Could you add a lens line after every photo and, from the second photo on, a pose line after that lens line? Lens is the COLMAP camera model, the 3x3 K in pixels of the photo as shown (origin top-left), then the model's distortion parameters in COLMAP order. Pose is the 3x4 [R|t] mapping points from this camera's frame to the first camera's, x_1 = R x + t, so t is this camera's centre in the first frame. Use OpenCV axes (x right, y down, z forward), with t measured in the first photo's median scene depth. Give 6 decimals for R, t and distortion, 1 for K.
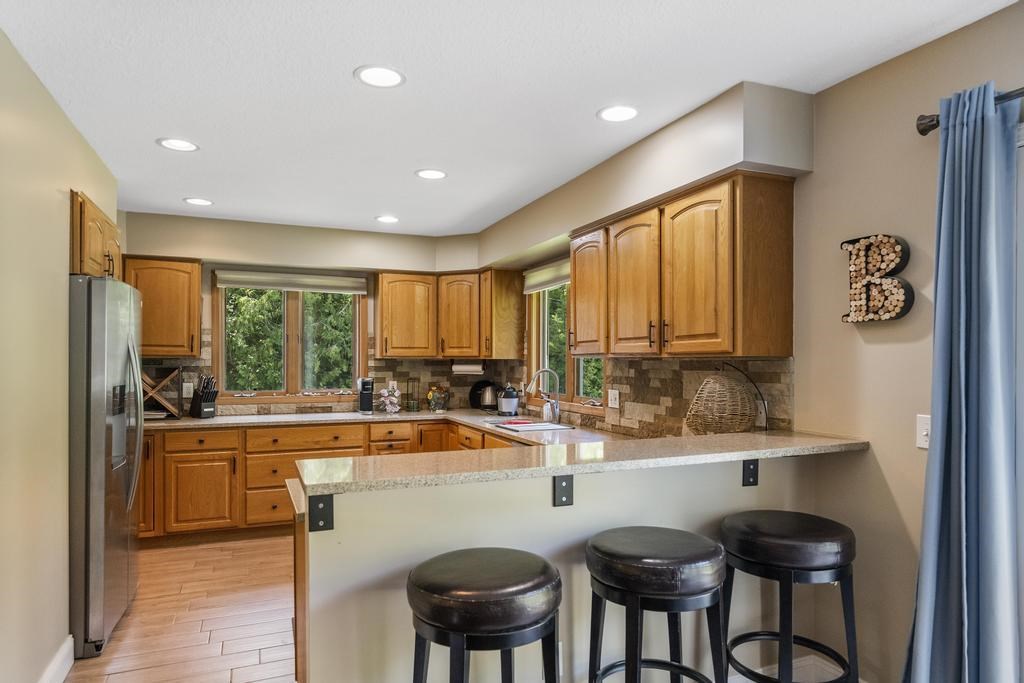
lens RADIAL K [[623.5, 0, 513.0], [0, 623.5, 359.0], [0, 0, 1]] dist [-0.009487, -0.004095]
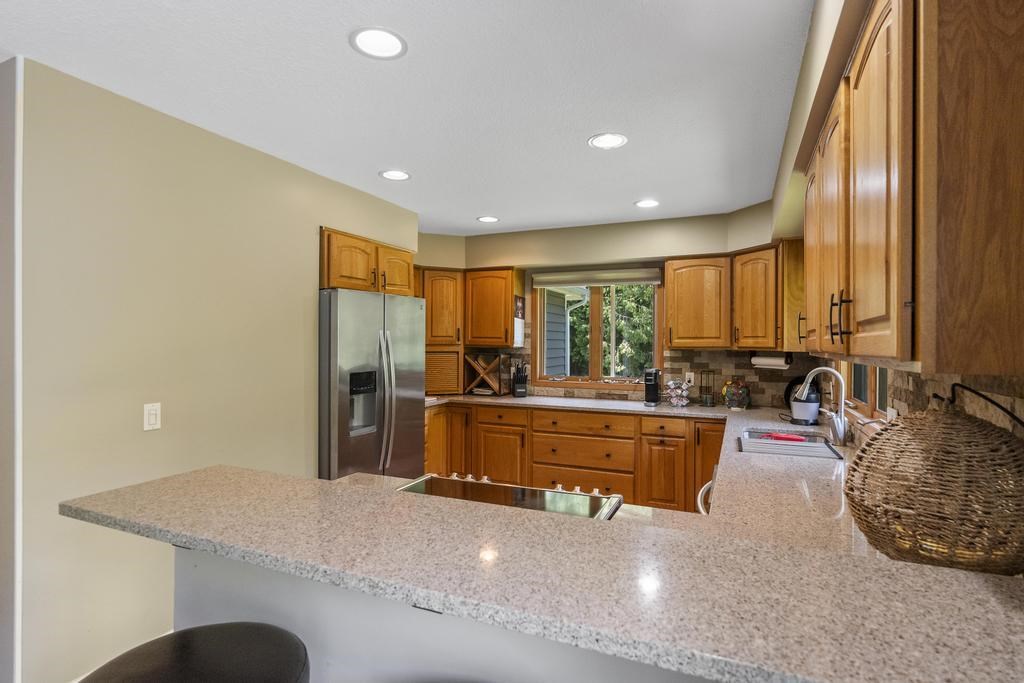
lens RADIAL K [[509.3, 0, 508.0], [0, 509.3, 343.9], [0, 0, 1]] dist [-0.006504, -0.000364]
pose [[0.679788, 0.003965, -0.733398, 0.216124], [-0.001968, 0.999992, 0.003582, -0.012101], [0.733406, -0.000992, 0.679790, 0.305119]]
